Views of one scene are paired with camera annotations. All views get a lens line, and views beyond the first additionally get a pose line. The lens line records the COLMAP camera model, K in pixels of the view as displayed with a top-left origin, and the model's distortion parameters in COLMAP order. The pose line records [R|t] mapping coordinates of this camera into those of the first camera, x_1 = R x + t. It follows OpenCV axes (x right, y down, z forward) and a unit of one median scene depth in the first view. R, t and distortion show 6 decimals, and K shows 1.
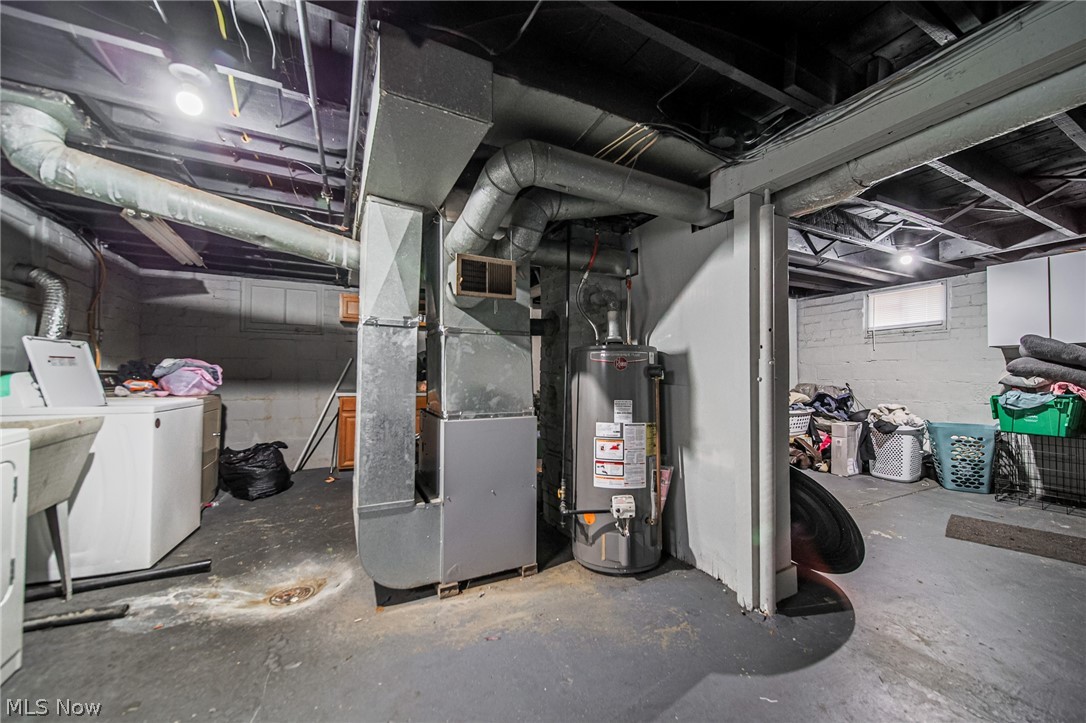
lens RADIAL K [[405.4, 0, 540.9], [0, 405.4, 366.6], [0, 0, 1]] dist [-0.001829, -0.000275]
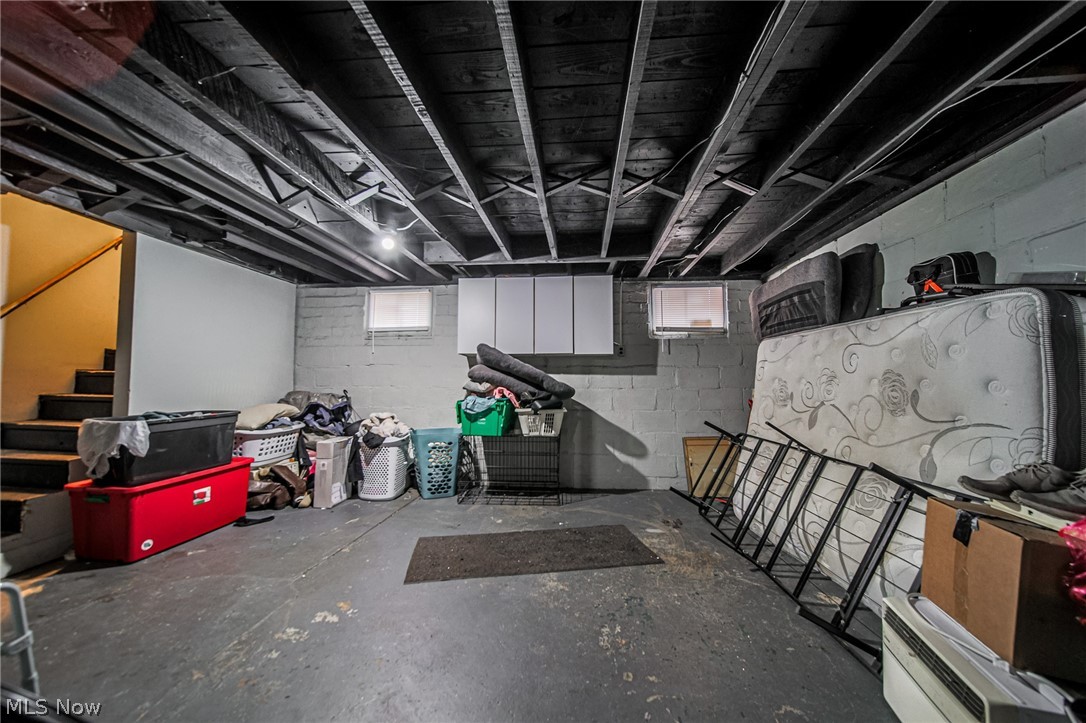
lens RADIAL K [[405.4, 0, 540.9], [0, 405.4, 366.6], [0, 0, 1]] dist [-0.001829, -0.000275]
pose [[0.535656, 0.031363, 0.843854, 0.310869], [-0.019786, 0.999502, -0.024589, 0.005151], [-0.844205, -0.003525, 0.536009, 0.234726]]
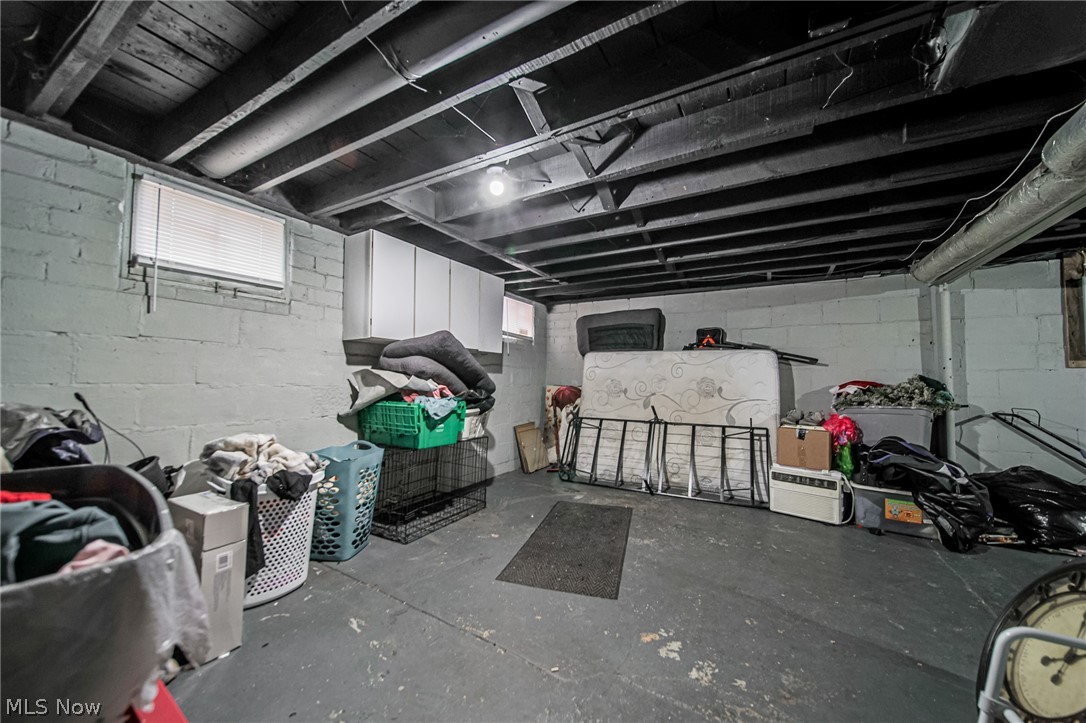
lens RADIAL K [[405.4, 0, 540.9], [0, 405.4, 366.6], [0, 0, 1]] dist [-0.001829, -0.000275]
pose [[-0.541899, 0.018663, 0.840236, 0.301480], [-0.035491, 0.998353, -0.045065, 0.023593], [-0.839694, -0.054242, -0.540345, 1.051954]]
